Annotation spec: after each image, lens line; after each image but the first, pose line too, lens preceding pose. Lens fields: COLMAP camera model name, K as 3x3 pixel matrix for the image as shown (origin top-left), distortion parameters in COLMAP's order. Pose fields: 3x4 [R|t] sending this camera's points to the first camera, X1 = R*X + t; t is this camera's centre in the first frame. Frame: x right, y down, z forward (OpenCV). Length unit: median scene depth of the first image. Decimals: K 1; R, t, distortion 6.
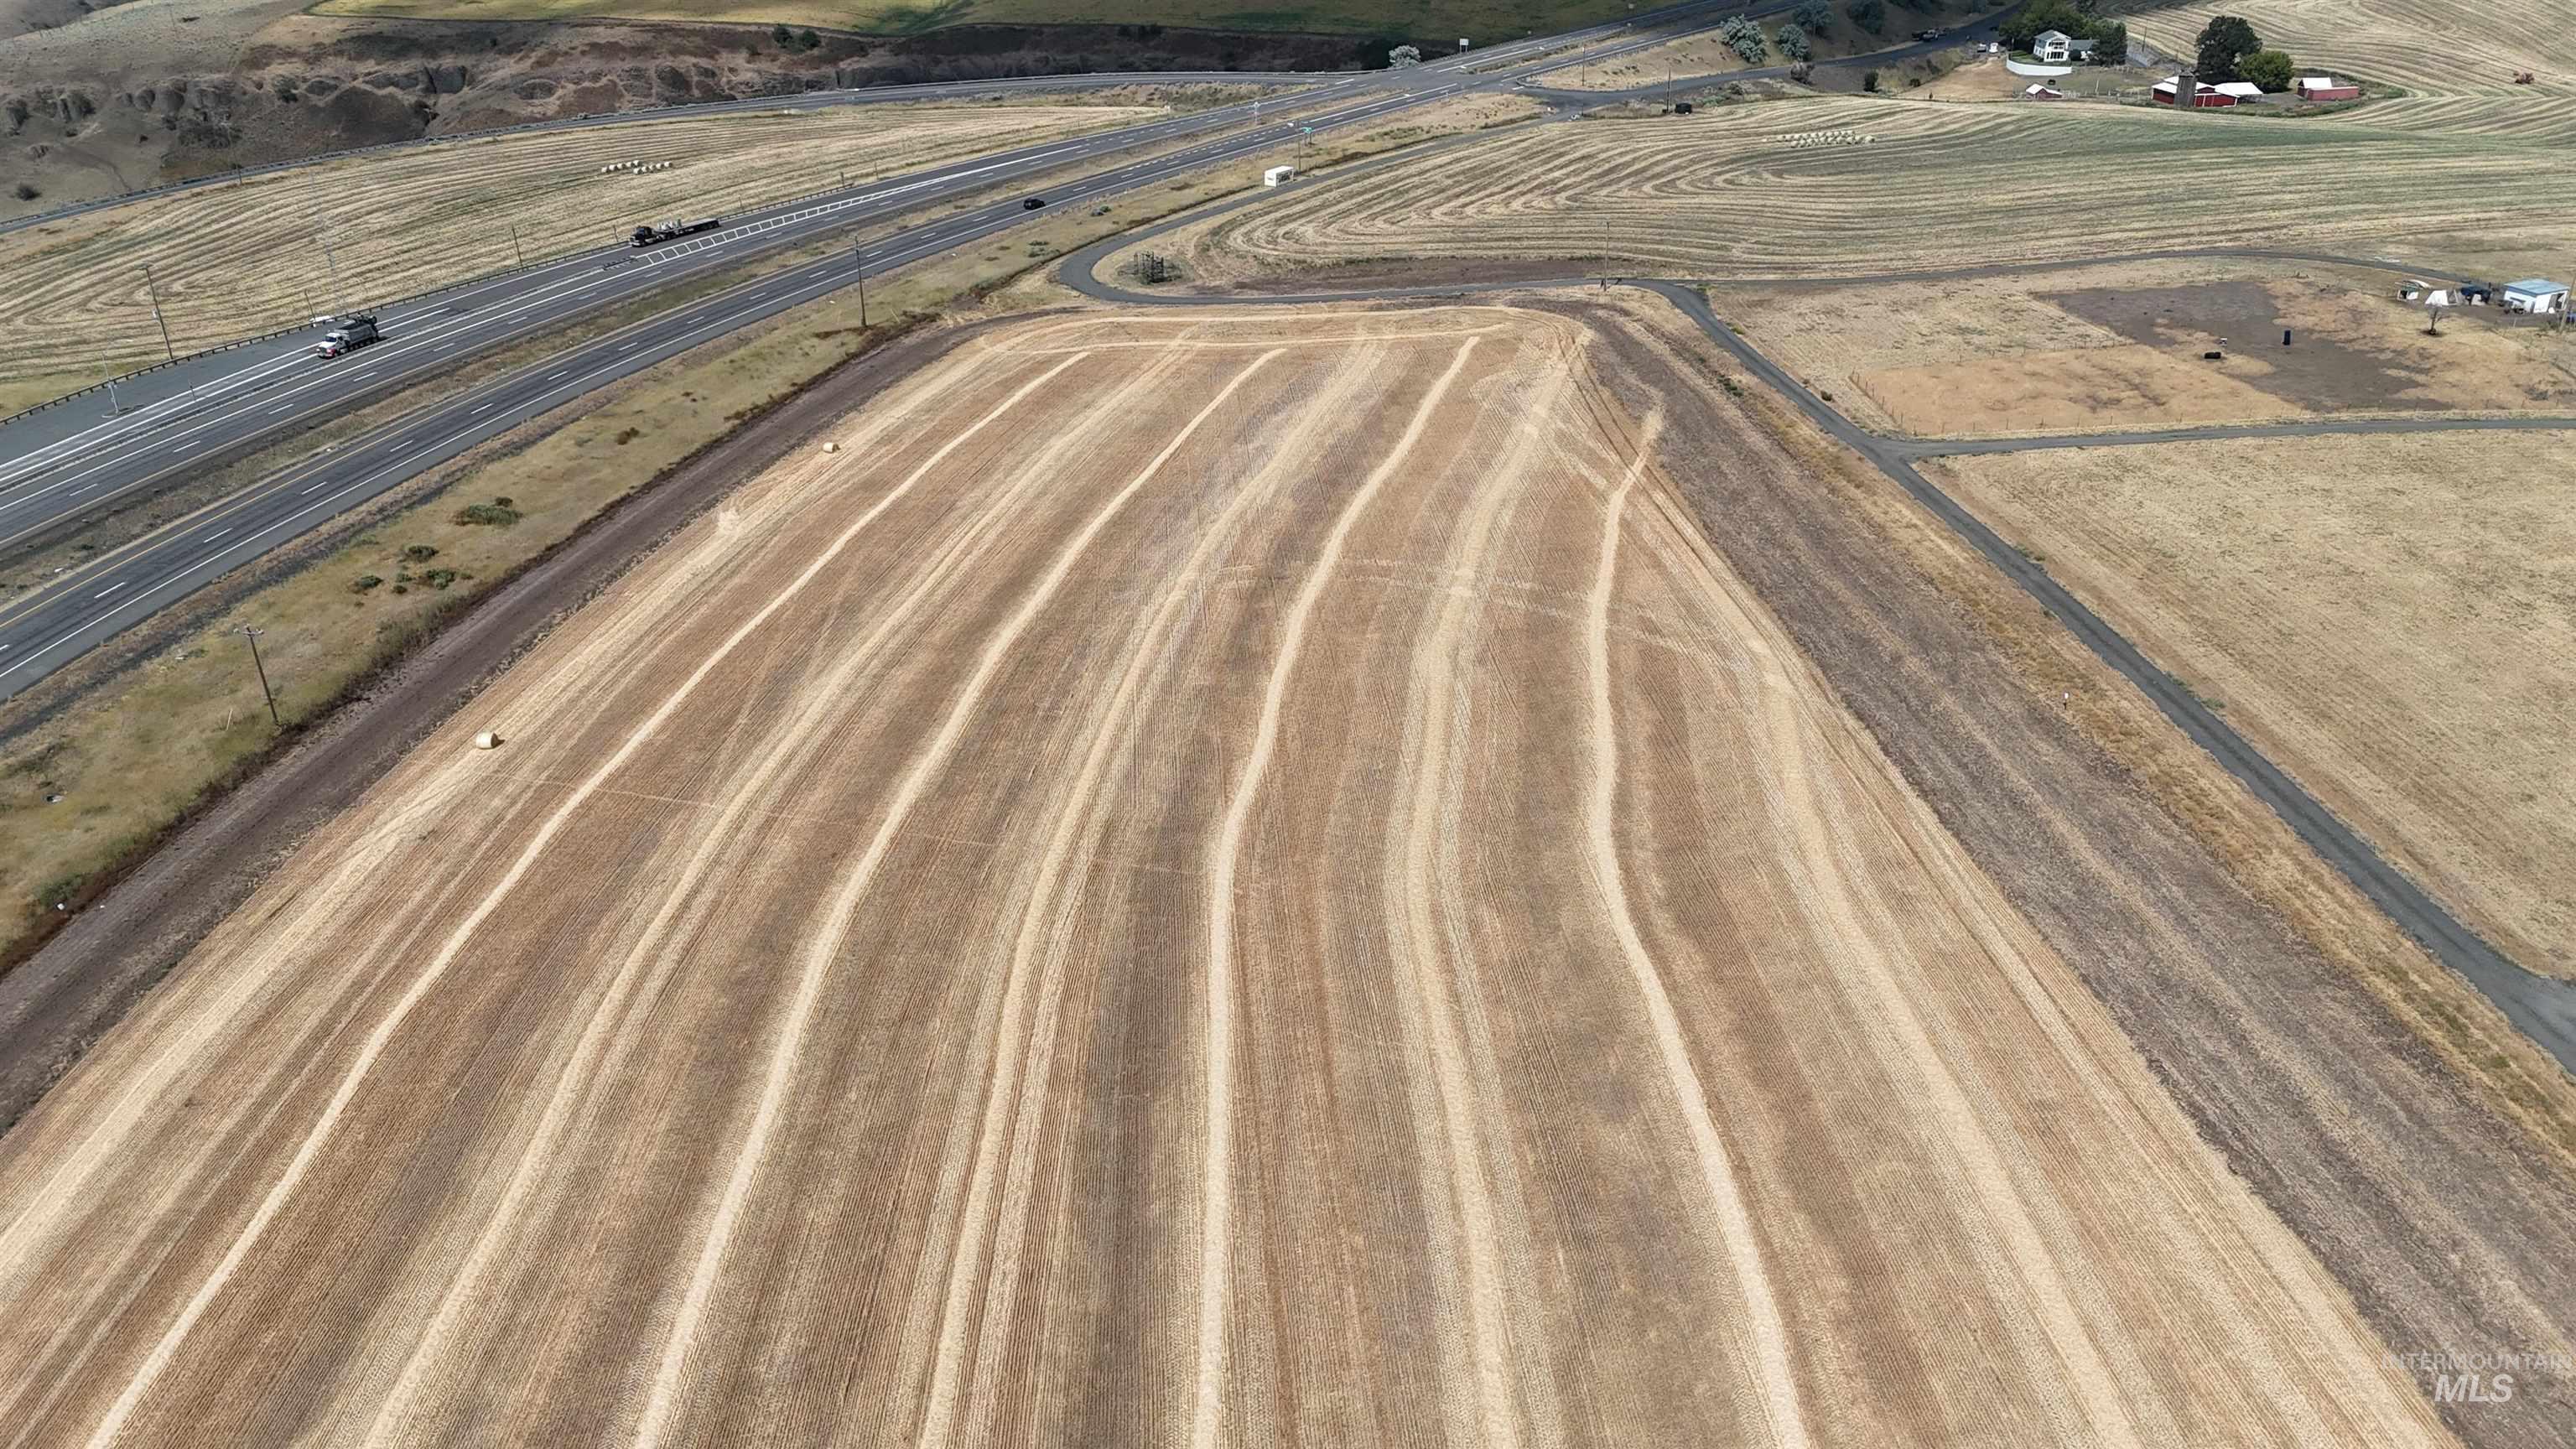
lens RADIAL K [[1883.7, 0, 1288.0], [0, 1883.7, 724.5], [0, 0, 1]] dist [0.085979, -0.083916]
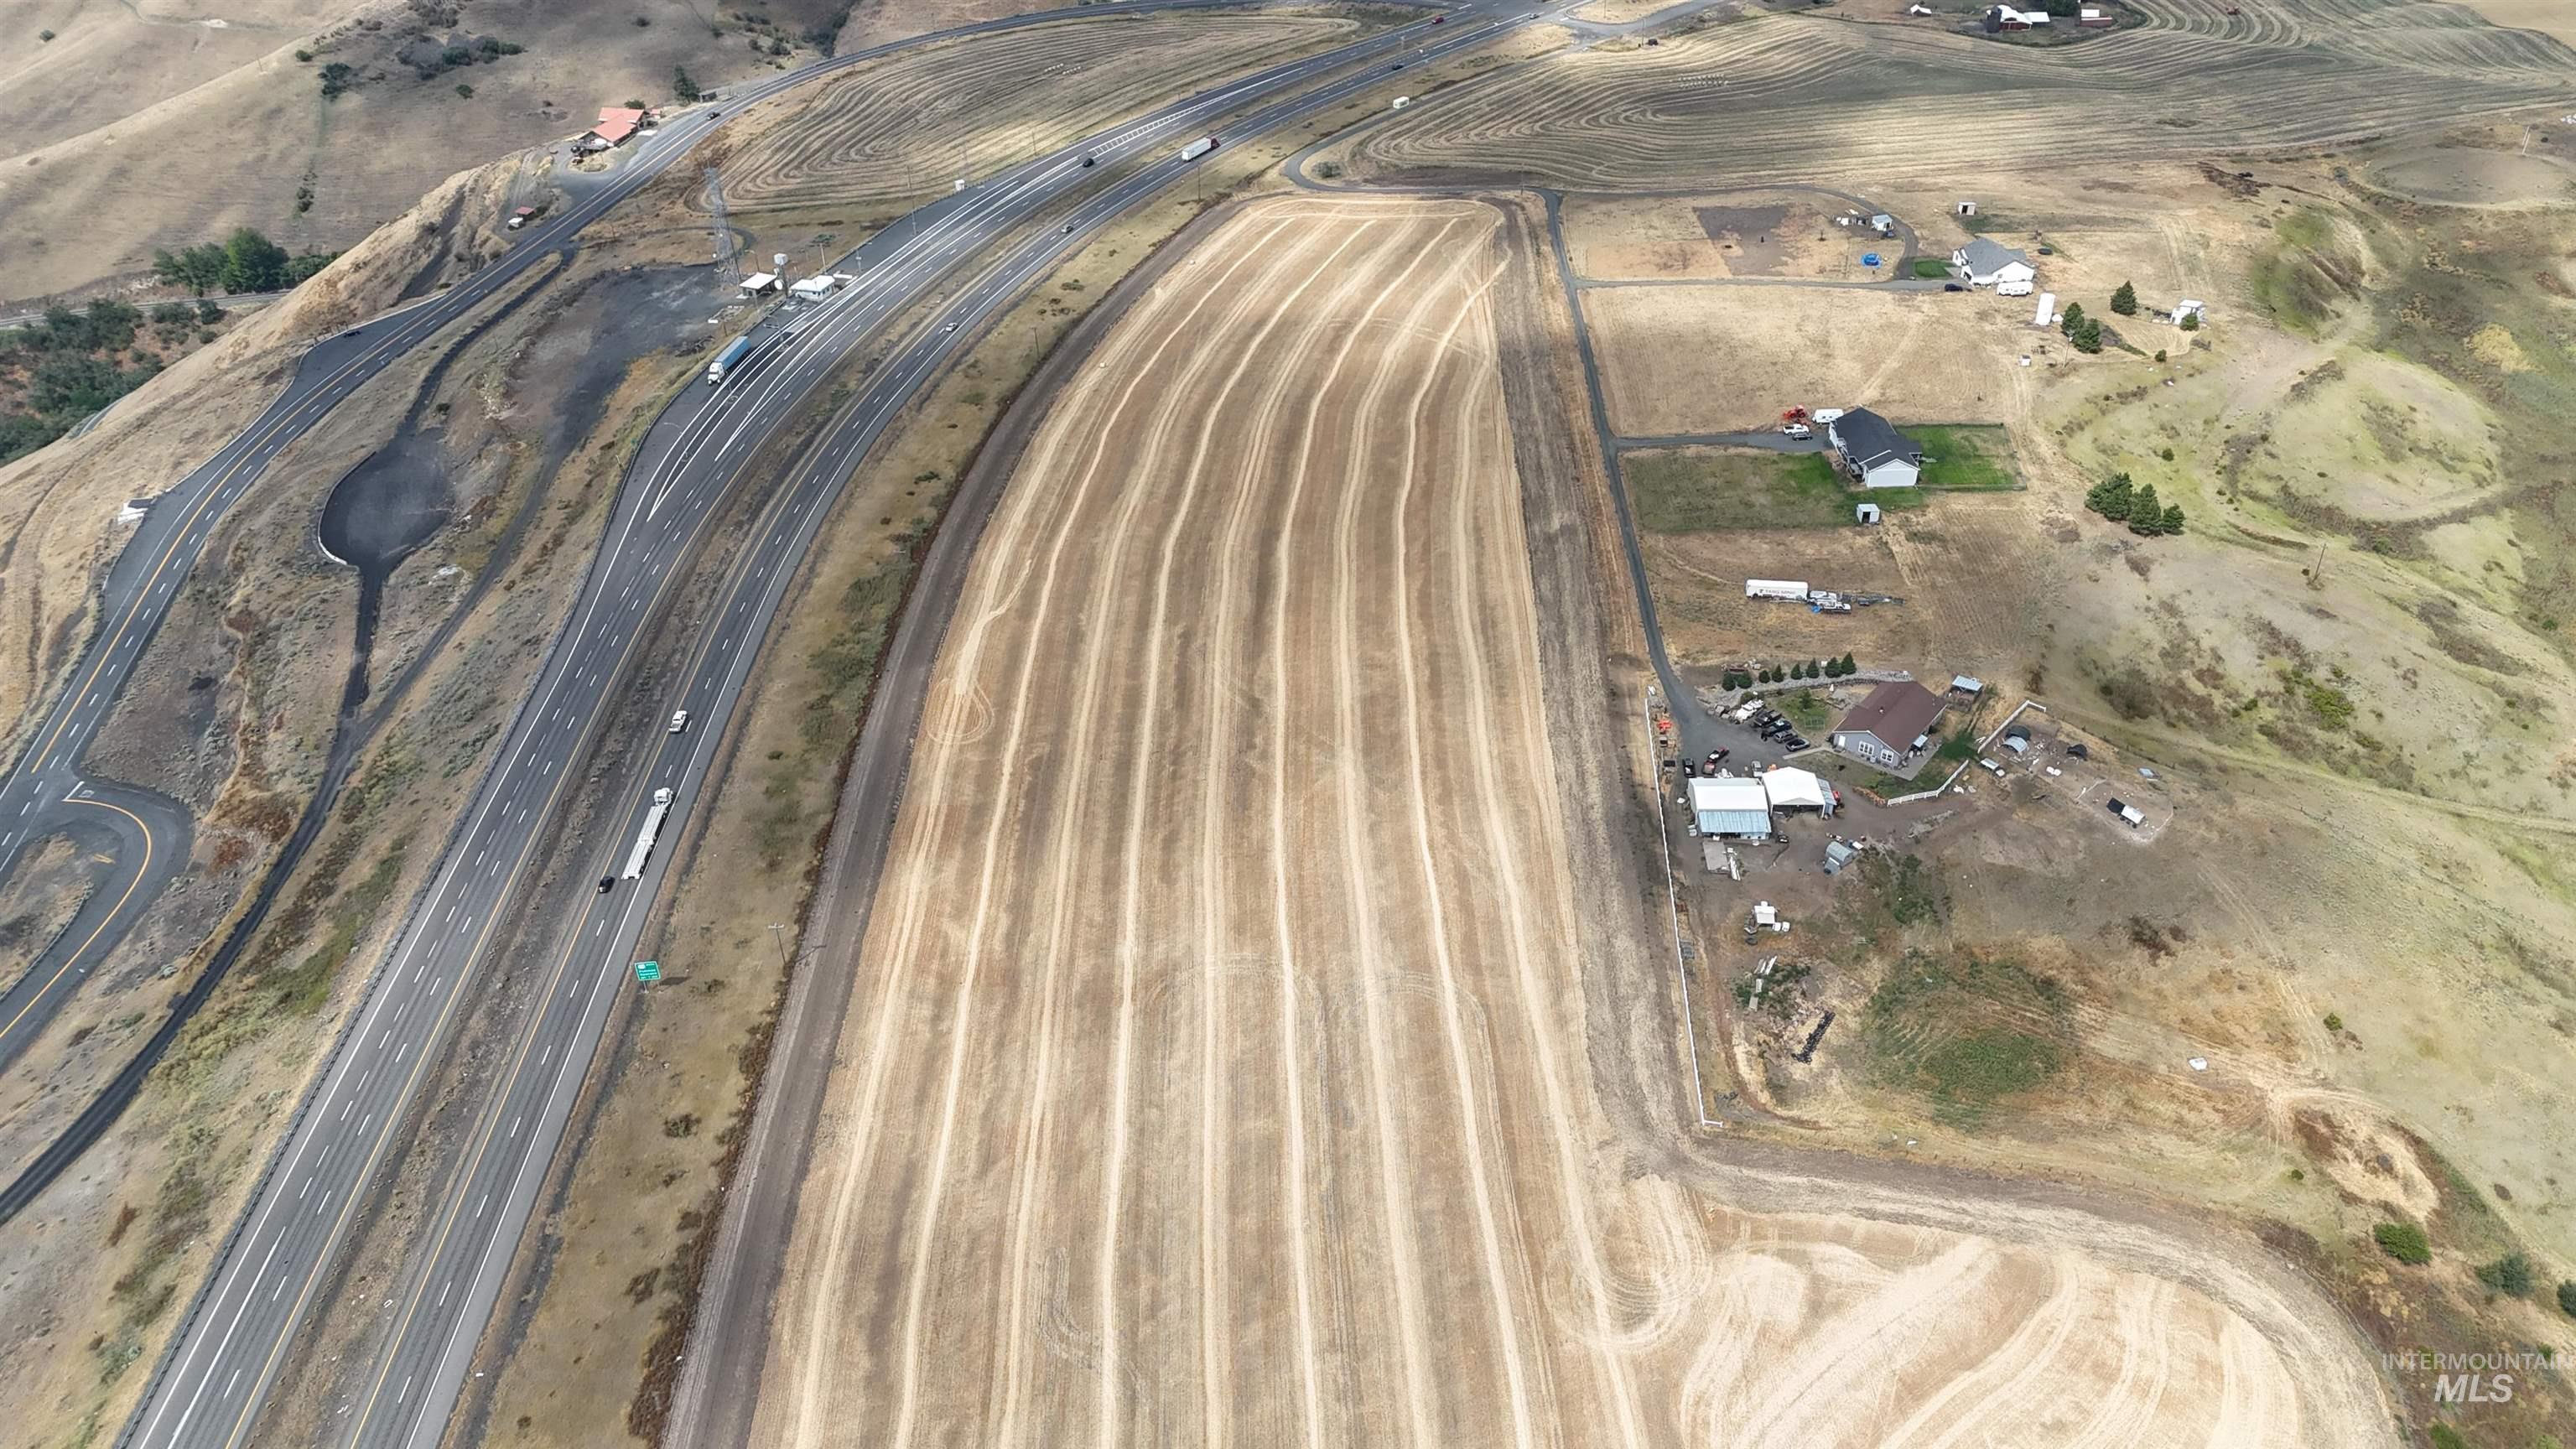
lens RADIAL K [[1883.7, 0, 1288.0], [0, 1883.7, 724.5], [0, 0, 1]] dist [0.085979, -0.083916]
pose [[0.992108, 0.064235, -0.107683, 0.187125], [-0.047319, 0.987112, 0.152873, 0.068339], [0.116116, -0.146571, 0.982361, -1.457947]]
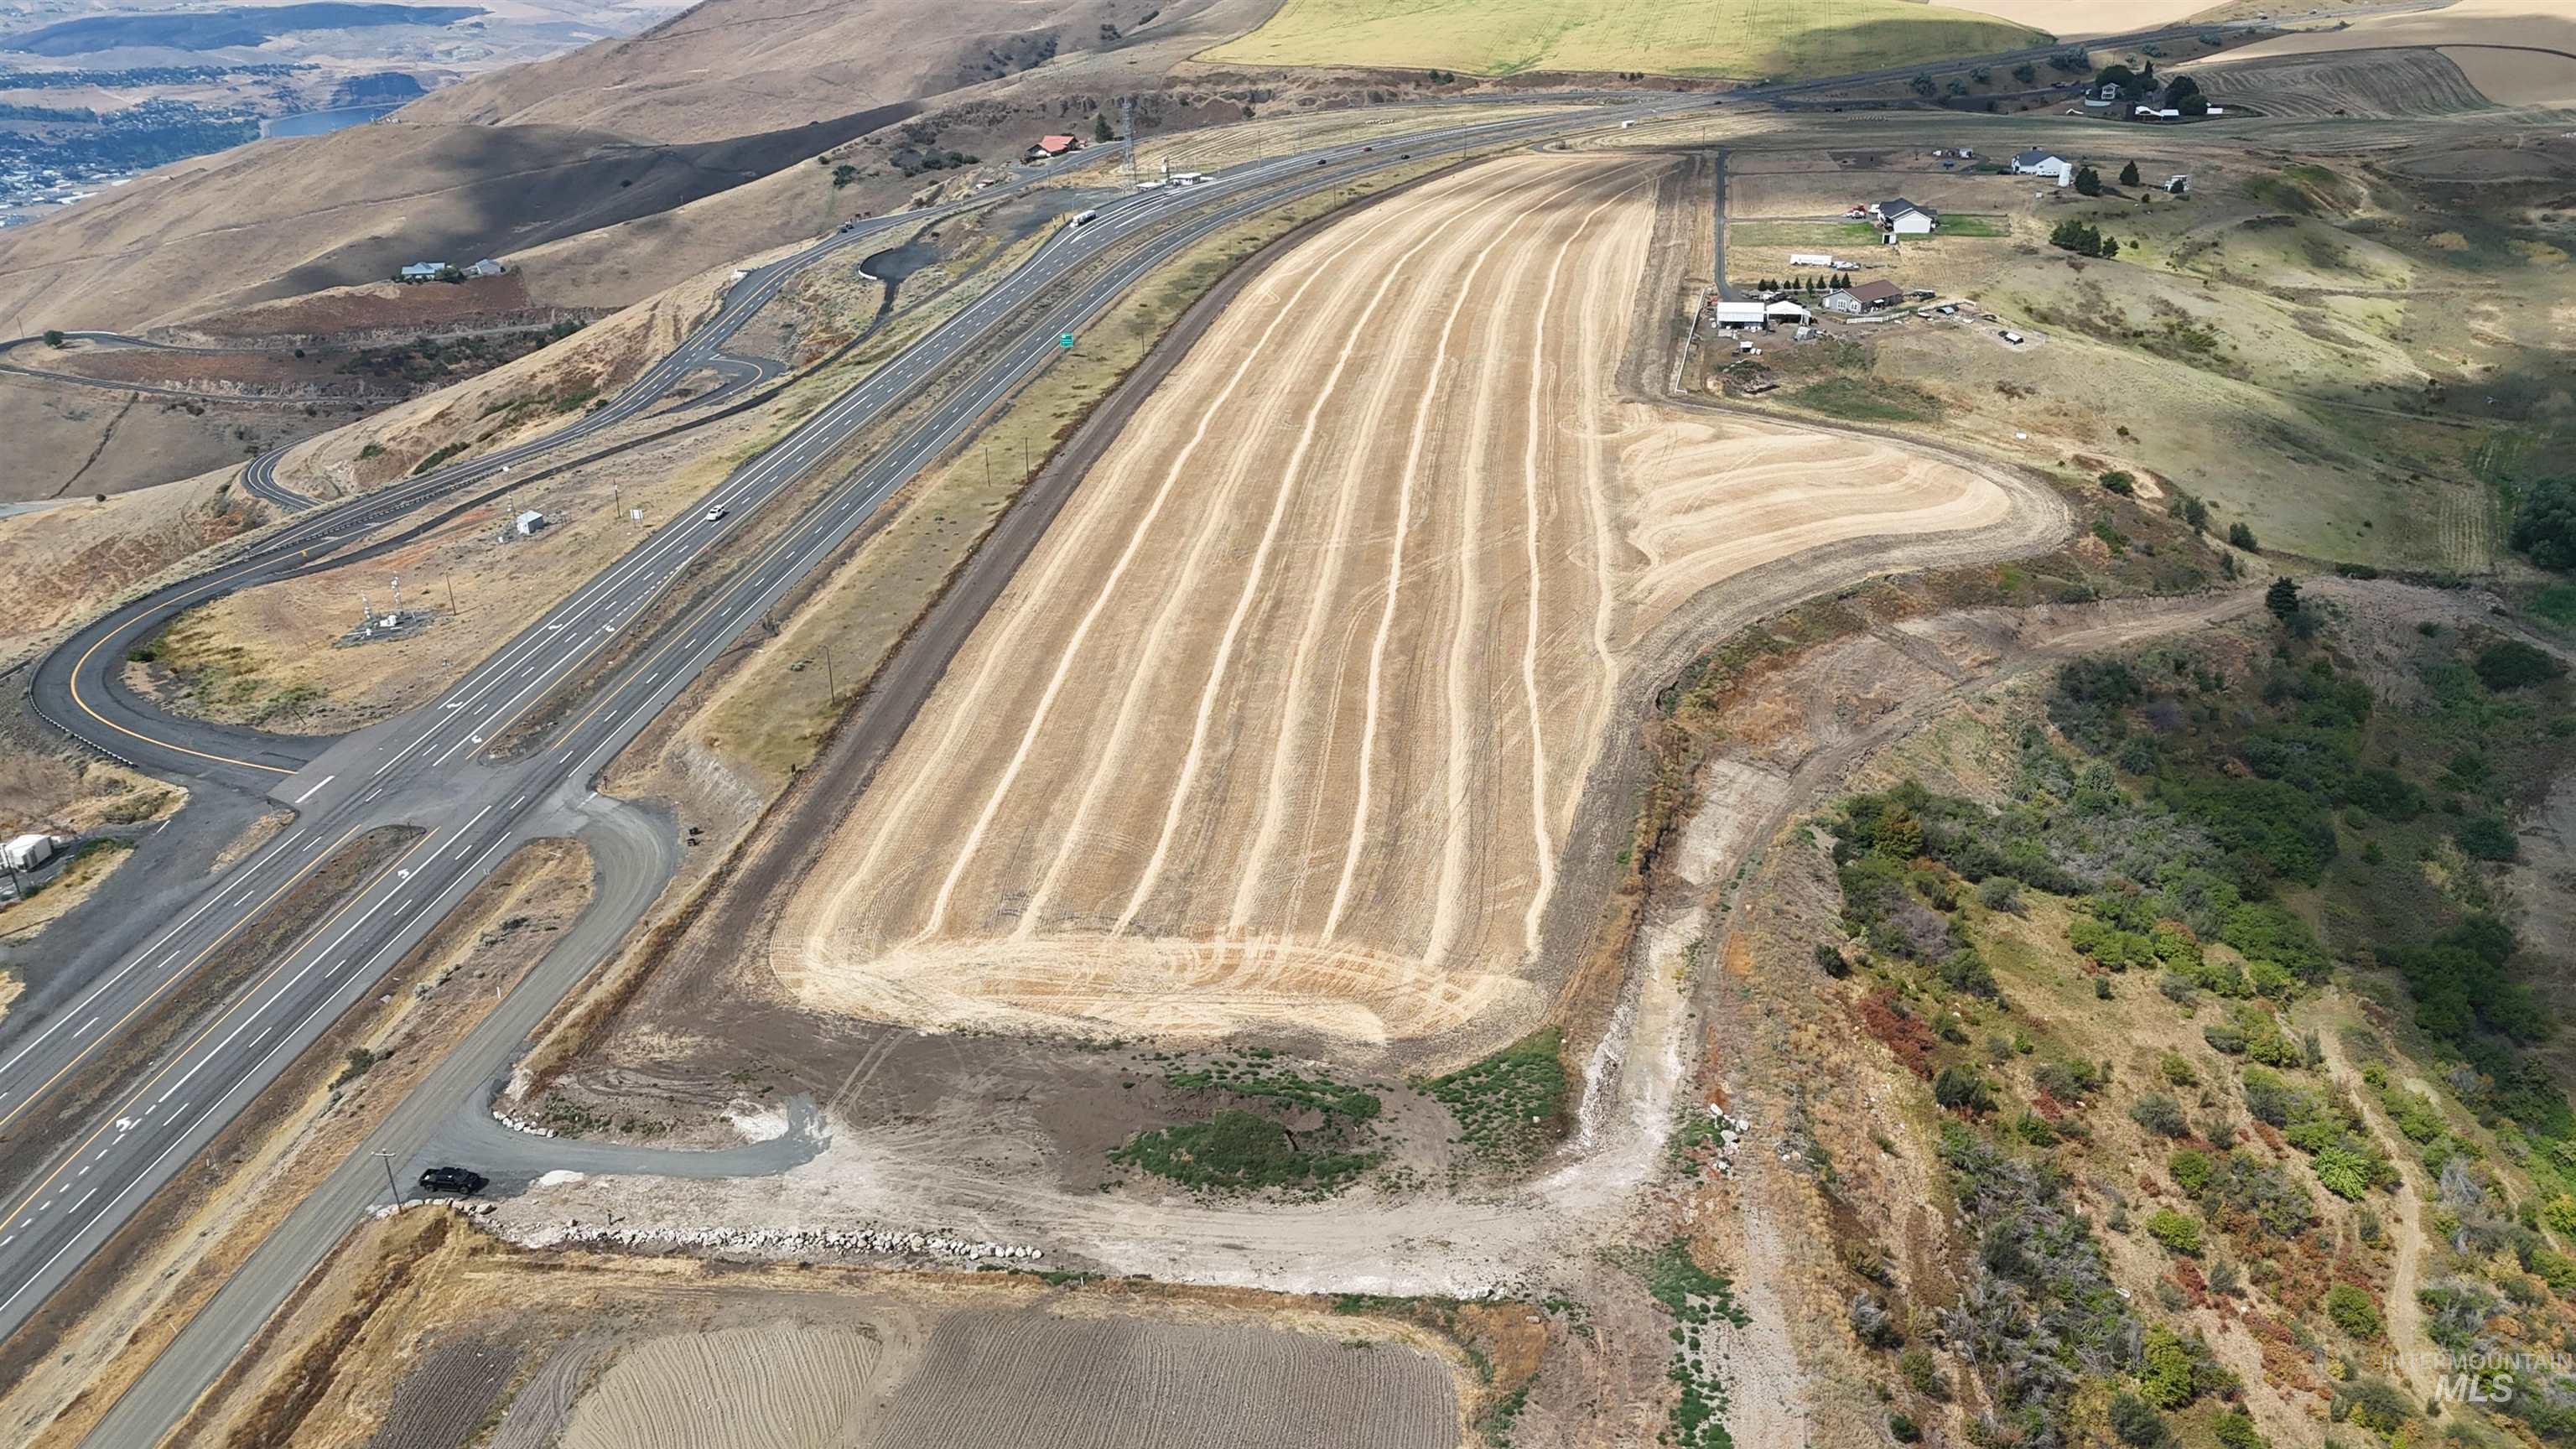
lens RADIAL K [[1883.7, 0, 1288.0], [0, 1883.7, 724.5], [0, 0, 1]] dist [0.085979, -0.083916]
pose [[0.954461, 0.116467, -0.274663, 0.511208], [-0.123195, 0.992356, -0.007311, 0.845736], [0.271712, 0.040815, 0.961513, -2.247927]]
